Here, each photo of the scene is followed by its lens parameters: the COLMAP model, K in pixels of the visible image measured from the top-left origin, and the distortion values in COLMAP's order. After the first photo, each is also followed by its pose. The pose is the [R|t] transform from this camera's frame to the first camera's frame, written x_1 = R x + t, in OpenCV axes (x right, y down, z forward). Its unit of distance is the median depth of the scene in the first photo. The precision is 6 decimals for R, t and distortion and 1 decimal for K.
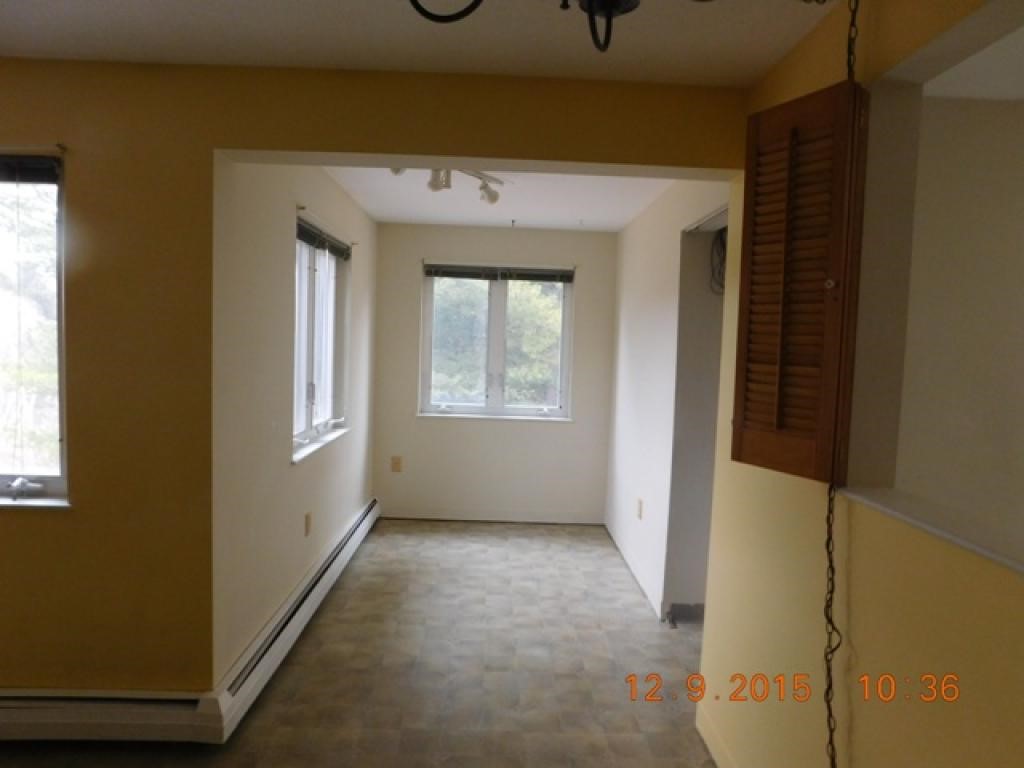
lens RADIAL K [[677.6, 0, 512.0], [0, 677.6, 384.0], [0, 0, 1]] dist [-0.066834, 0.002143]
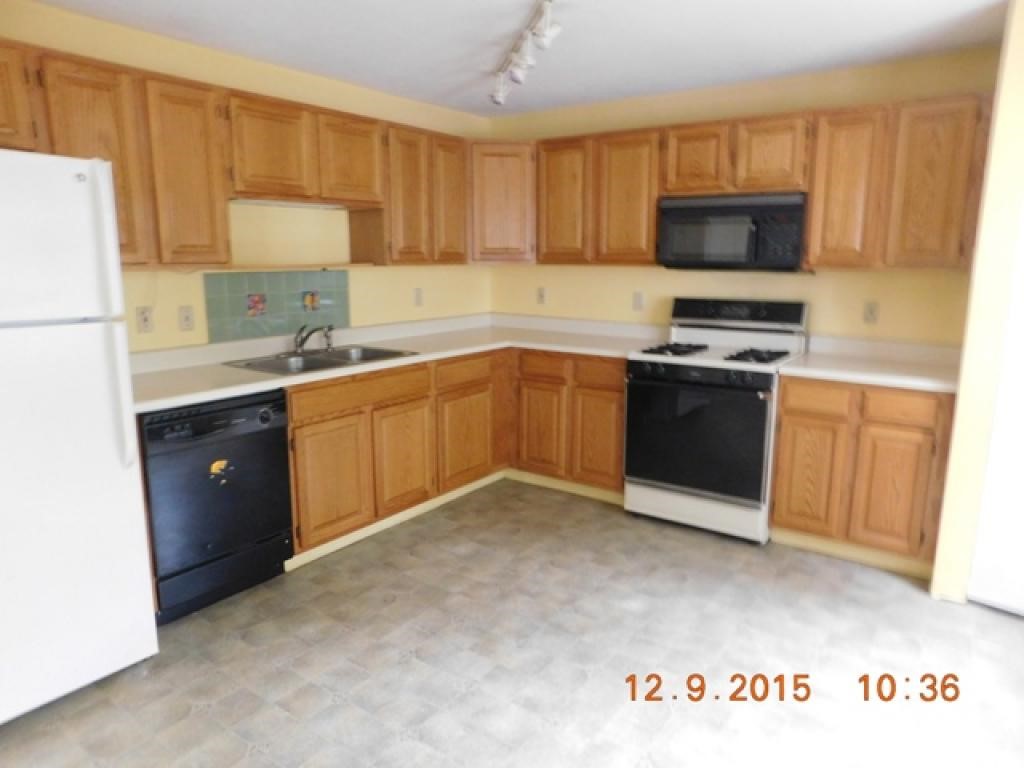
lens RADIAL K [[677.2, 0, 512.0], [0, 677.2, 384.0], [0, 0, 1]] dist [-0.066113, 0.040007]
pose [[-0.601807, 0.118822, -0.789753, 0.678933], [-0.070952, 0.977006, 0.201062, -0.059119], [0.795484, 0.177035, -0.579538, 1.394770]]
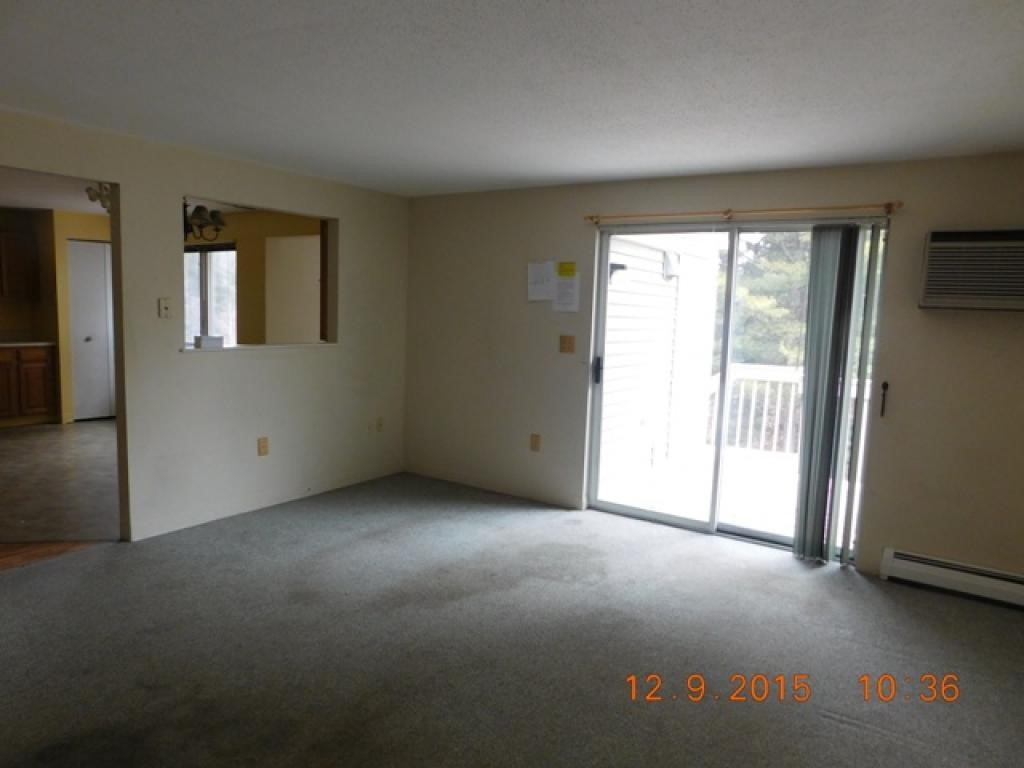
lens RADIAL K [[677.2, 0, 512.0], [0, 677.2, 384.0], [0, 0, 1]] dist [-0.066113, 0.040007]
pose [[0.813771, 0.062214, -0.577847, 2.063626], [-0.047348, 0.998046, 0.040774, 0.032476], [0.579254, -0.005821, 0.815126, 0.536603]]
